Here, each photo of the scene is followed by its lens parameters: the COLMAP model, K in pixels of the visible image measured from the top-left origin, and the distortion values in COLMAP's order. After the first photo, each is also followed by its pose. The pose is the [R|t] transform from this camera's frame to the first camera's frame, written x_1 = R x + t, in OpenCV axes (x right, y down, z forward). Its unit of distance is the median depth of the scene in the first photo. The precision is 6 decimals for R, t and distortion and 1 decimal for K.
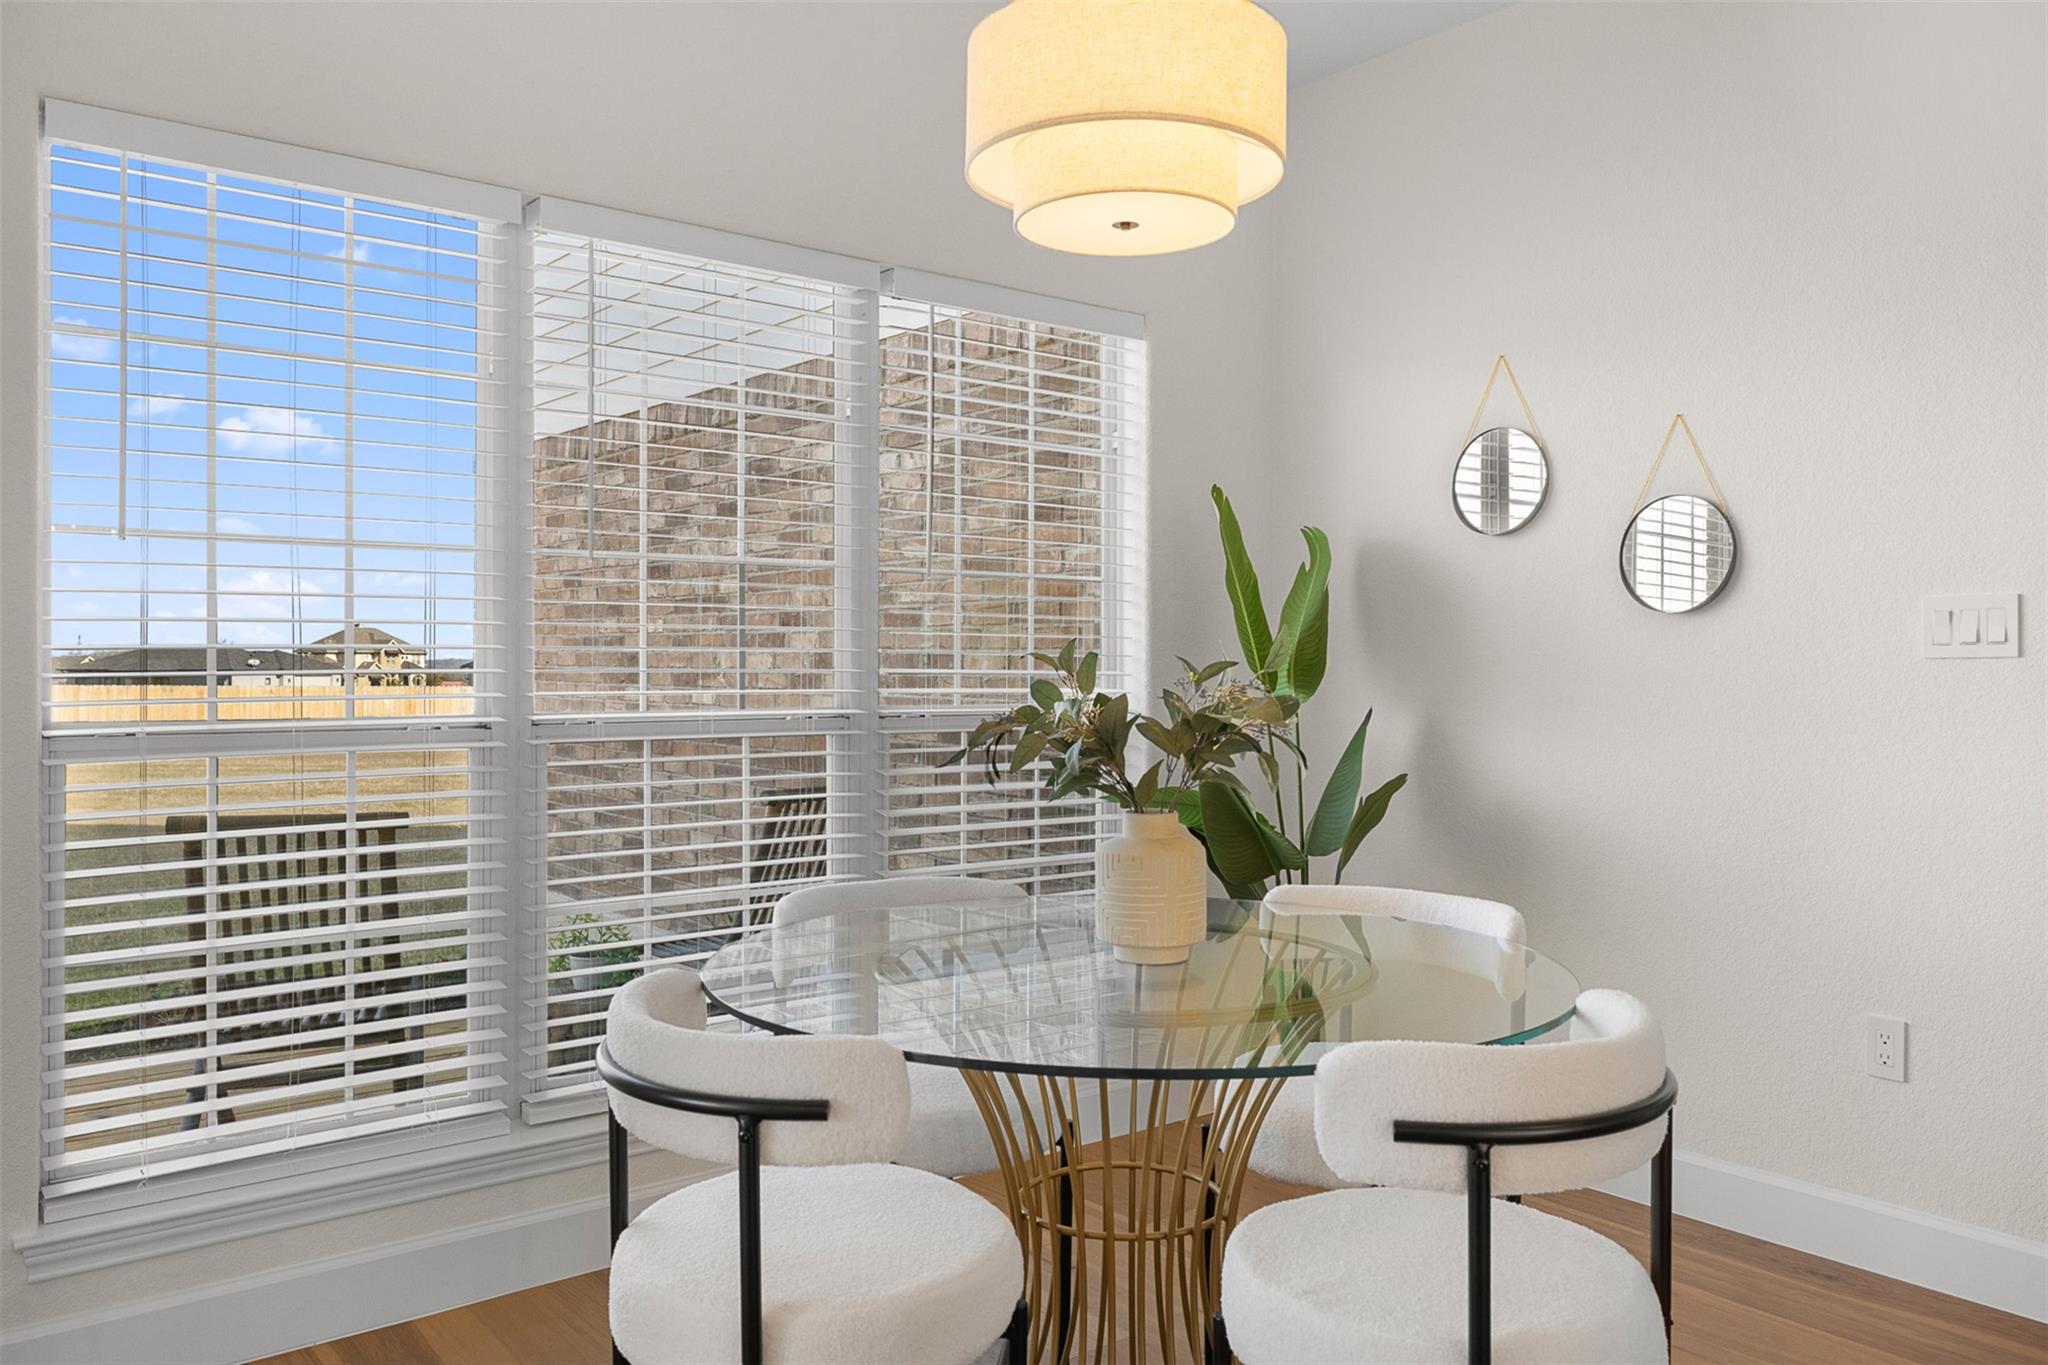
lens RADIAL K [[1537.2, 0, 1024.4], [0, 1537.2, 682.1], [0, 0, 1]] dist [0.000744, 0.000115]
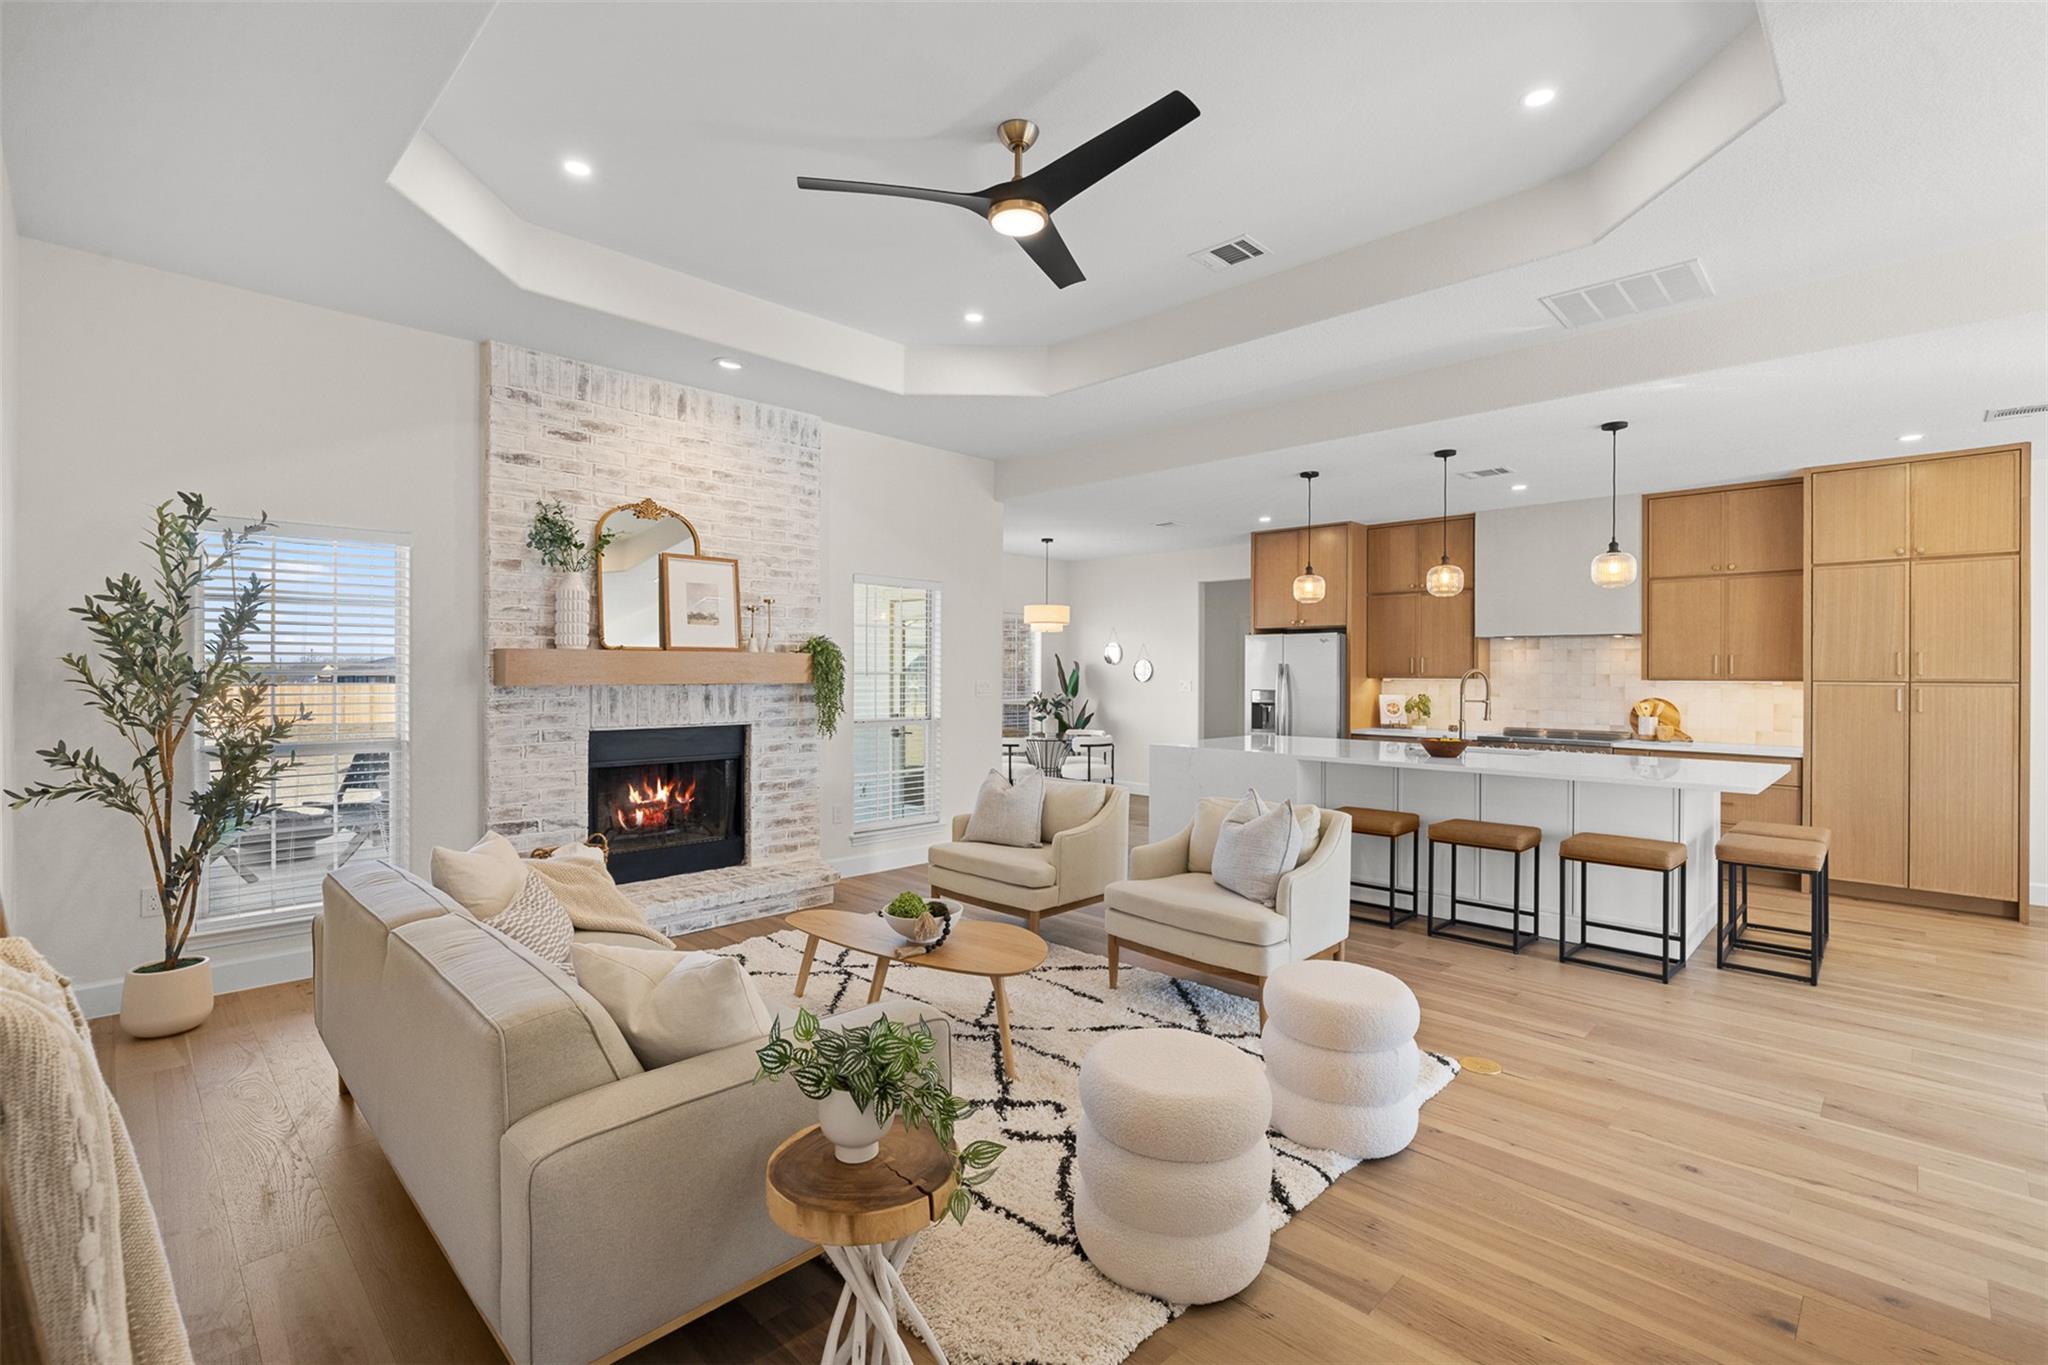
lens RADIAL K [[896.7, 0, 1023.3], [0, 896.7, 679.9], [0, 0, 1]] dist [-0.004016, -0.000419]
pose [[0.993883, 0.002294, 0.110418, -0.304161], [-0.002213, 0.999997, -0.000860, -0.043607], [-0.110420, 0.000611, 0.993885, -1.883662]]
